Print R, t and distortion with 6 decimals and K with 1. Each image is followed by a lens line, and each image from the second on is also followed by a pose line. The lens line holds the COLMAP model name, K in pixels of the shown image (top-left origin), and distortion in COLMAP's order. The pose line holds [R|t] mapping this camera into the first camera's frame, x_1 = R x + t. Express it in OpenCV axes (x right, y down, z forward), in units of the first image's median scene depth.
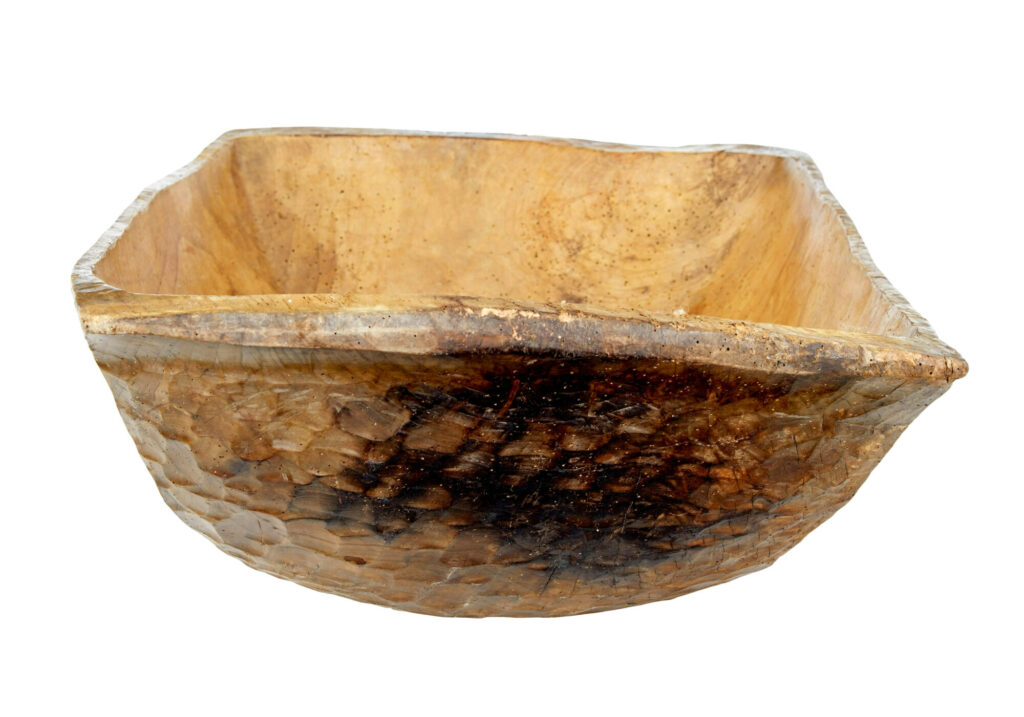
lens RADIAL K [[3195.5, 0, 510.9], [0, 3195.5, 358.6], [0, 0, 1]] dist [0.191650, 0.000000]
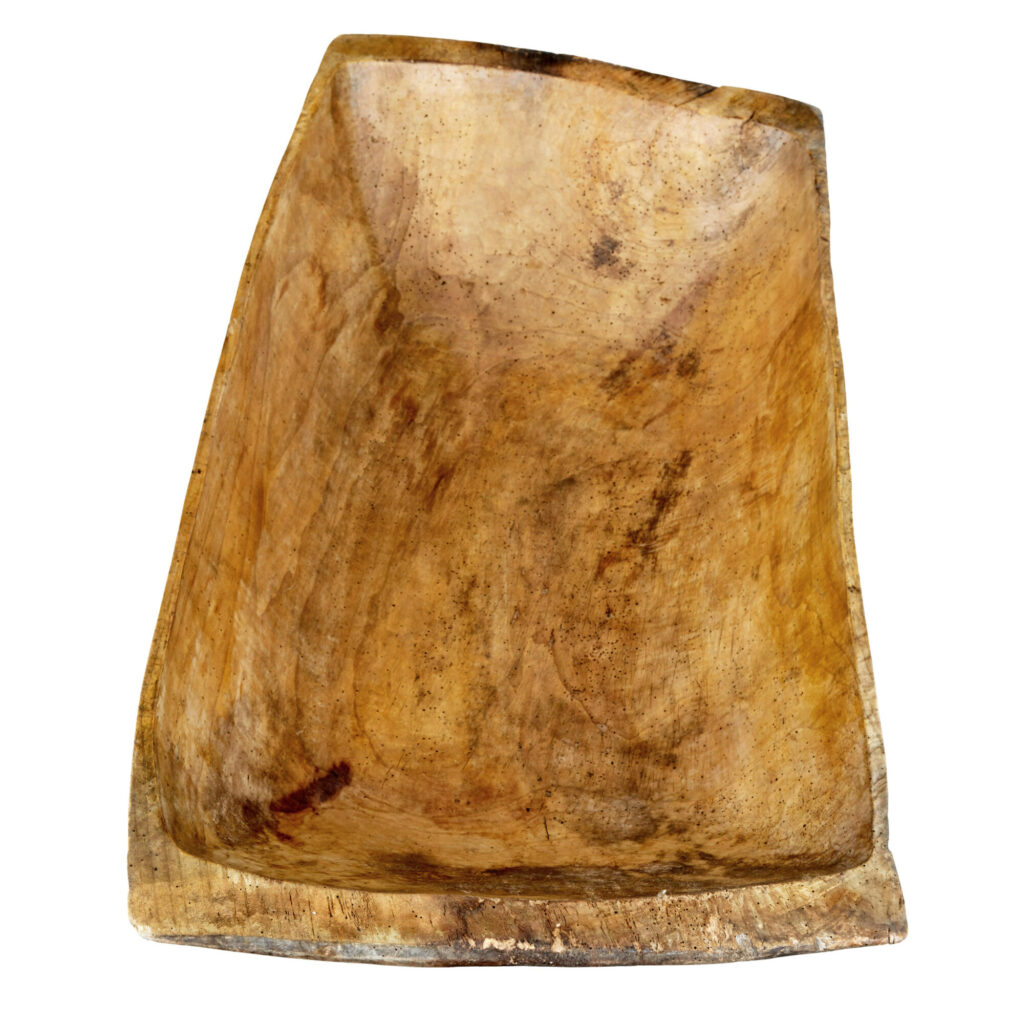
lens RADIAL K [[1894.4, 0, 532.8], [0, 1894.4, 514.9], [0, 0, 1]] dist [0.068930, 0.000000]
pose [[0.996619, 0.082030, 0.004620, -0.004760], [-0.070454, 0.824347, 0.561684, -0.332029], [0.042266, -0.560111, 0.827339, 0.343057]]
